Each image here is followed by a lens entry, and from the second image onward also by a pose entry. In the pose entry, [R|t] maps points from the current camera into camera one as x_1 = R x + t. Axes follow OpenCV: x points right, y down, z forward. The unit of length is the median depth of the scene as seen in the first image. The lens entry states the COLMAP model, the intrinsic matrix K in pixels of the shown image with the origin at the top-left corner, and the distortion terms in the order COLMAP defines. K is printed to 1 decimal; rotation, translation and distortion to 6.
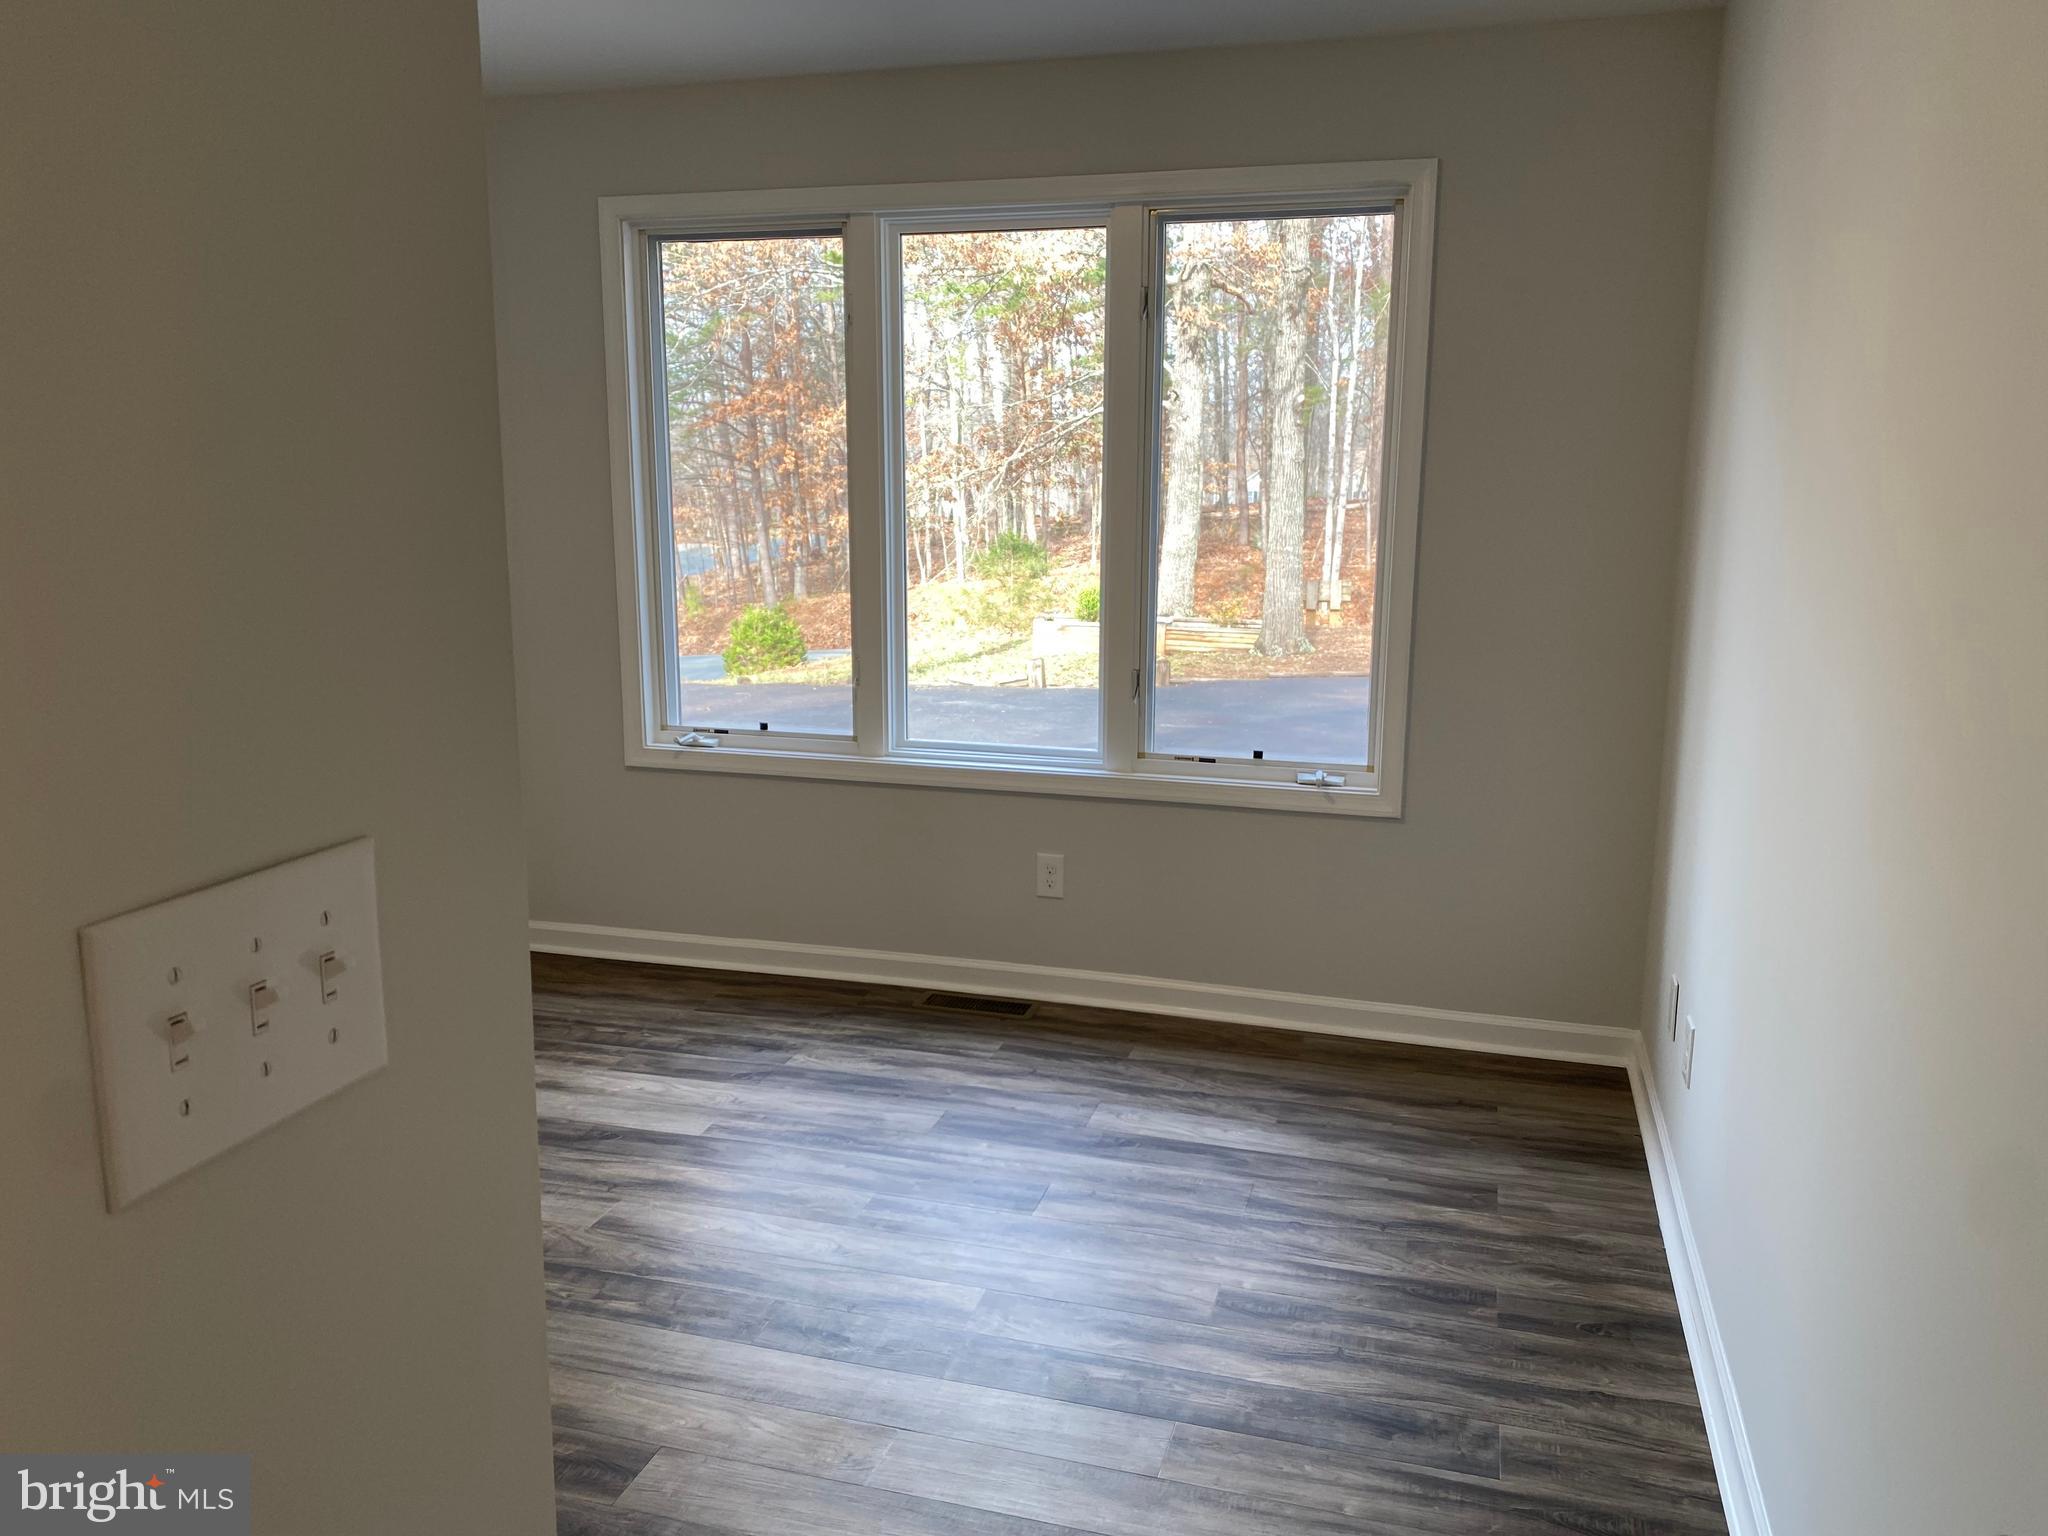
lens RADIAL K [[1552.3, 0, 1024.0], [0, 1552.3, 768.0], [0, 0, 1]] dist [0.041582, -0.023140]
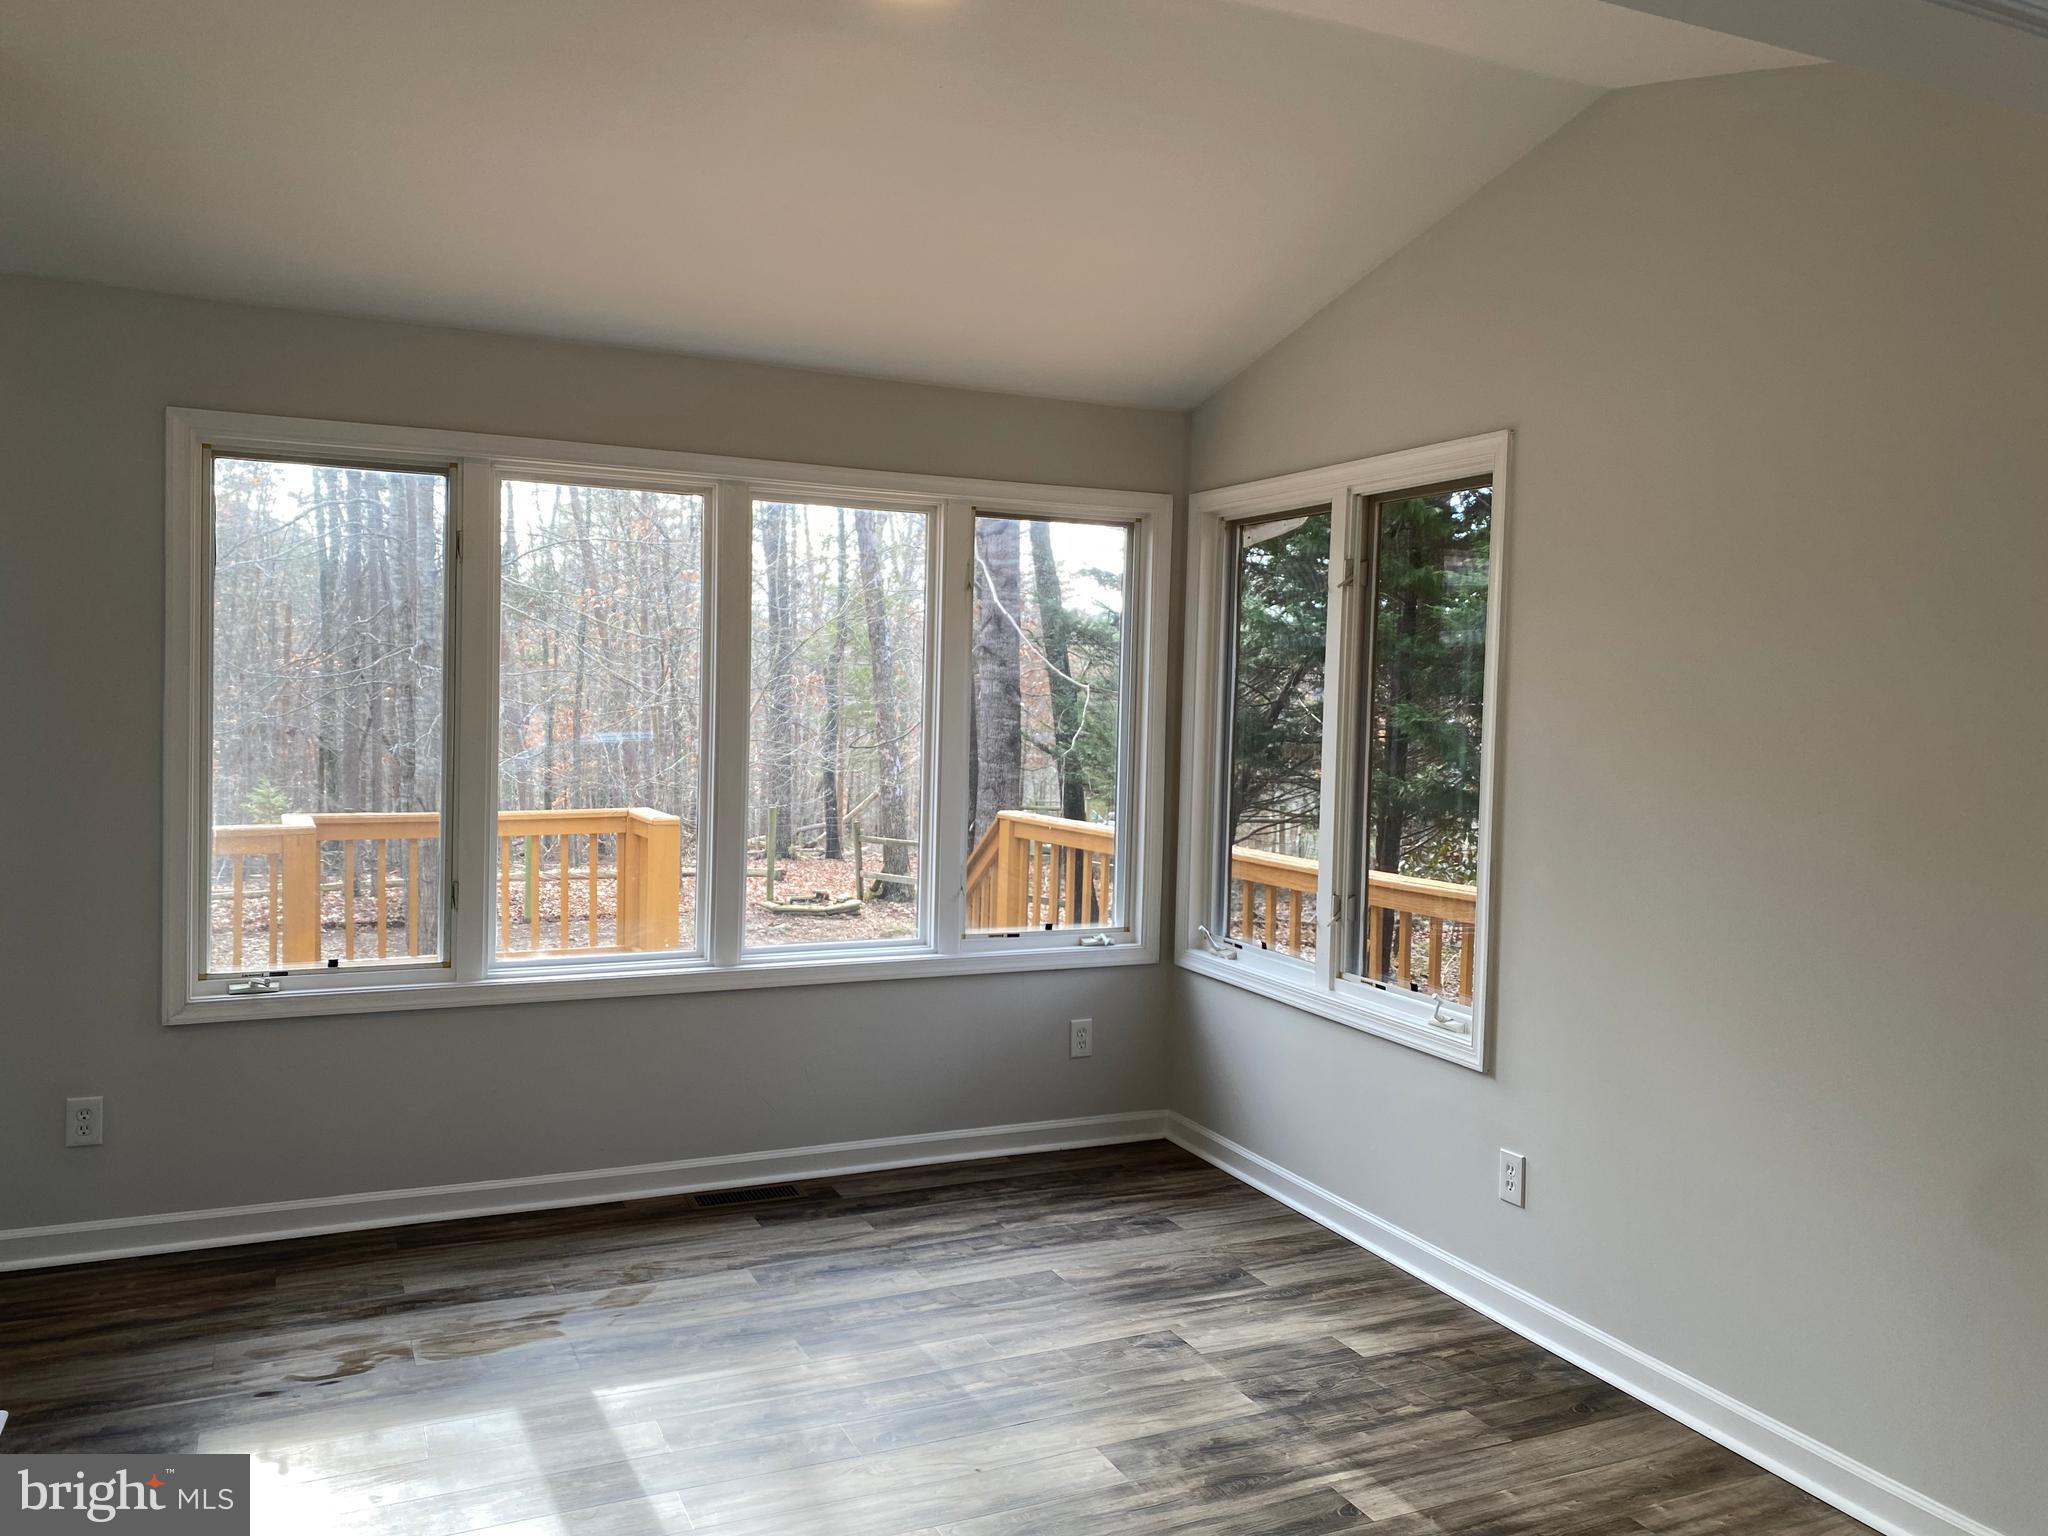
lens RADIAL K [[1552.3, 0, 1024.0], [0, 1552.3, 768.0], [0, 0, 1]] dist [0.041582, -0.023140]
pose [[0.746834, -0.025788, 0.664510, -0.503451], [0.102303, 0.991808, -0.076487, -0.029799], [-0.657094, 0.125104, 0.743355, 0.003441]]
